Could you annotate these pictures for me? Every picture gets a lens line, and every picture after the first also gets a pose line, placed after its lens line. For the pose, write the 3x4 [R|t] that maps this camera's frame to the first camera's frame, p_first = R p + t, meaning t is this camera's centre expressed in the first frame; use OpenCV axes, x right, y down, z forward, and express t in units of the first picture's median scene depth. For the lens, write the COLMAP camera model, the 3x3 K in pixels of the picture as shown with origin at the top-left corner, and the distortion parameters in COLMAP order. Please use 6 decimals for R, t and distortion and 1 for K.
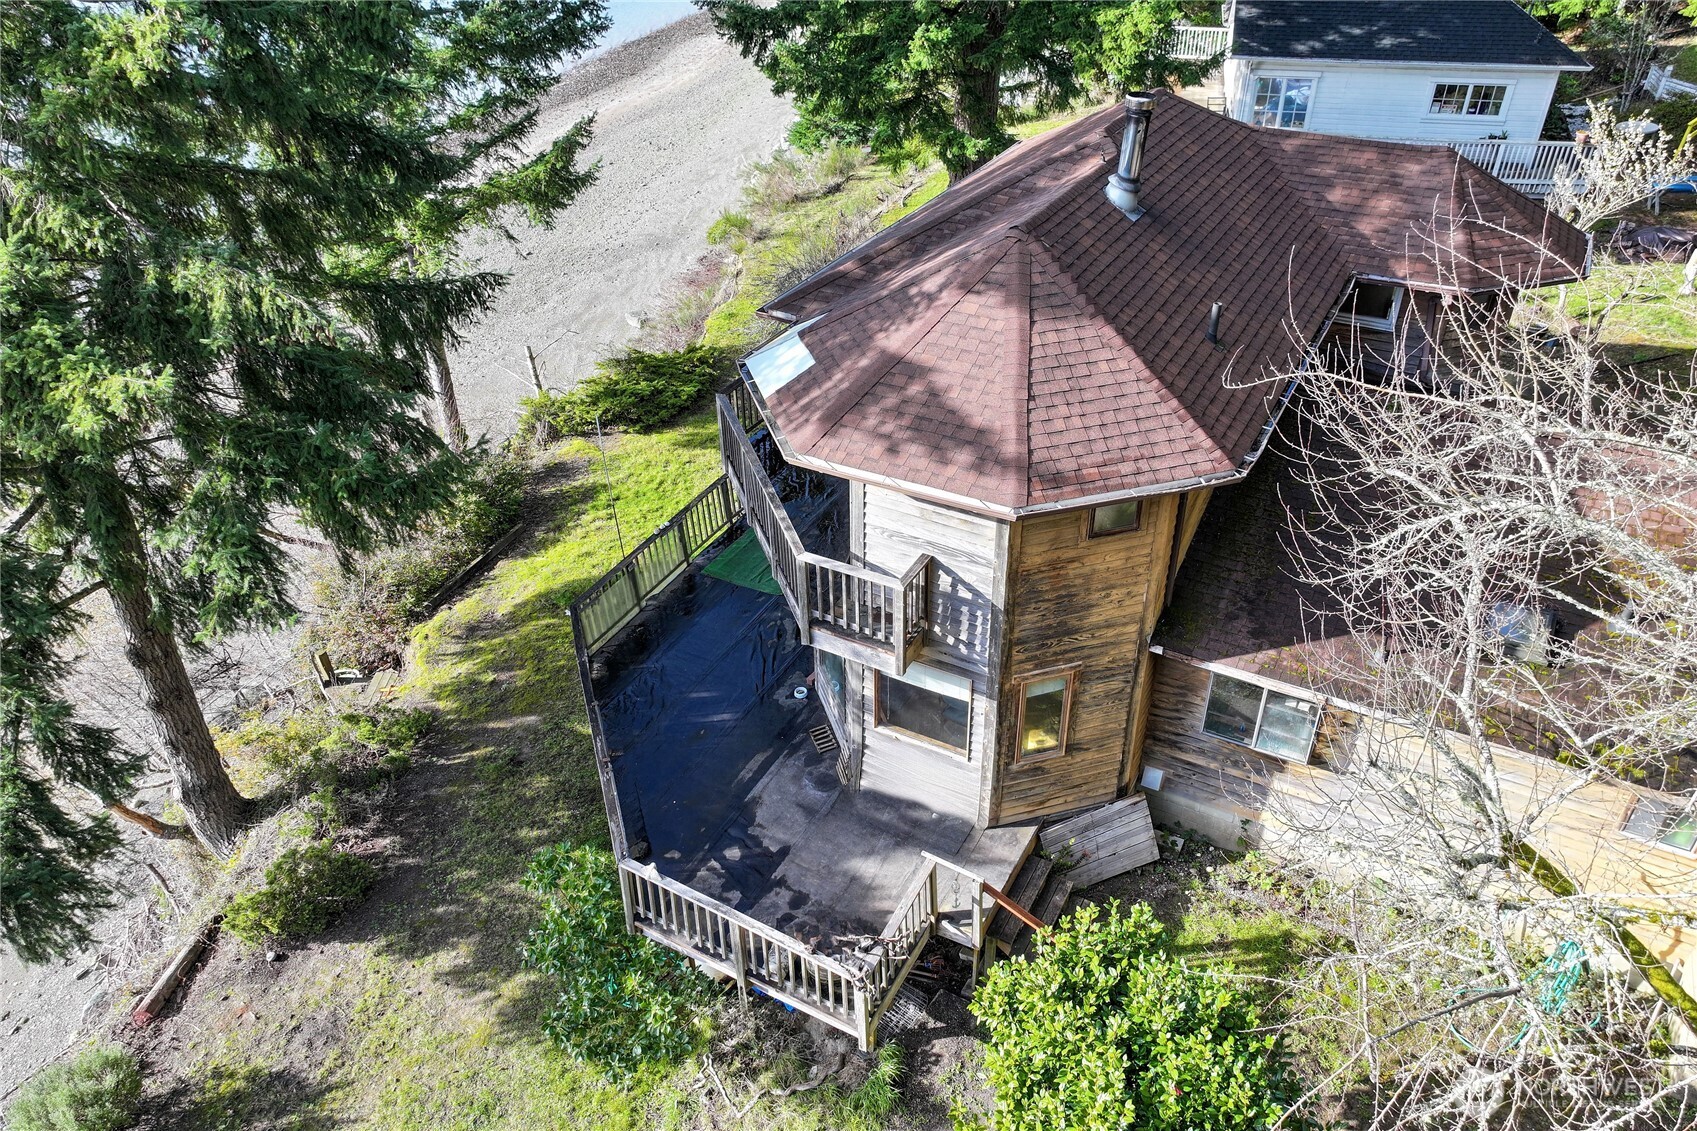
lens RADIAL K [[1169.8, 0, 844.8], [0, 1169.8, 634.9], [0, 0, 1]] dist [-0.000418, 0.001928]
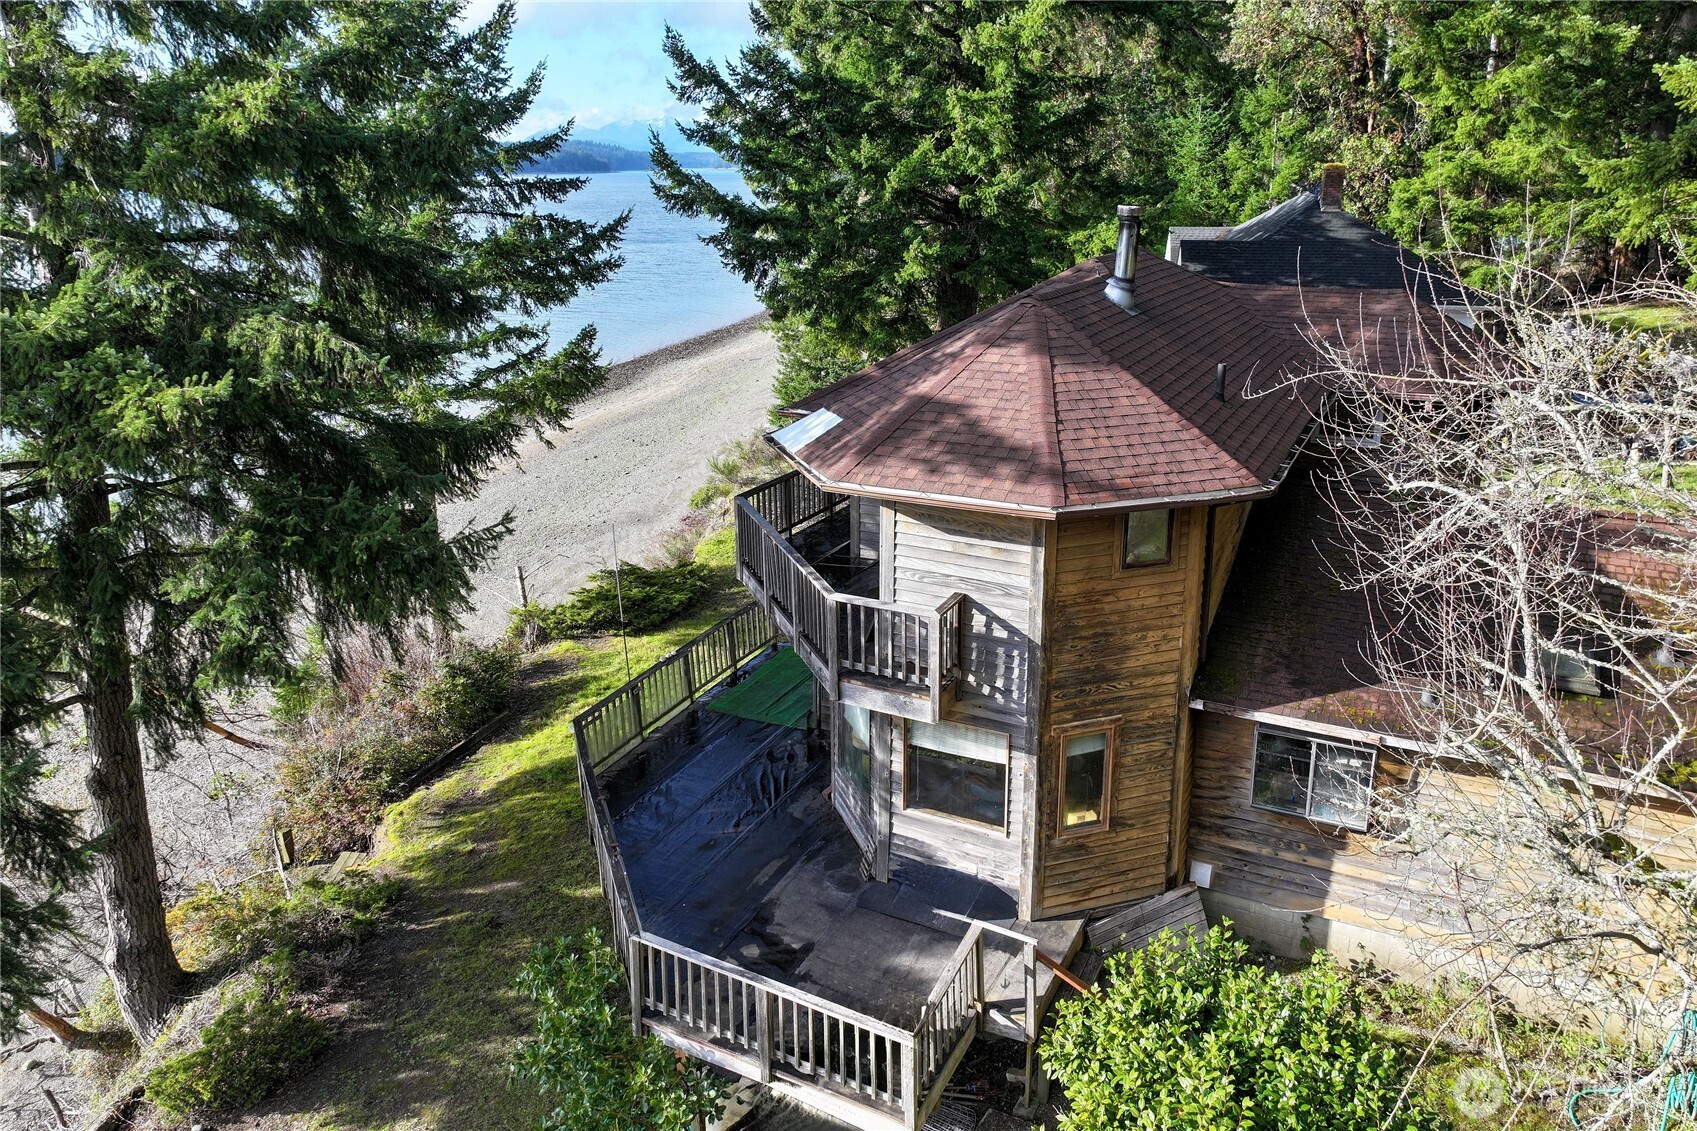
lens RADIAL K [[1195.1, 0, 848.5], [0, 1195.1, 565.5], [0, 0, 1]] dist [-0.001453, 0.007851]
pose [[0.999454, -0.005560, 0.032570, -0.051920], [0.015524, 0.949184, -0.314338, 0.206519], [-0.029167, 0.314672, 0.948752, 0.034798]]
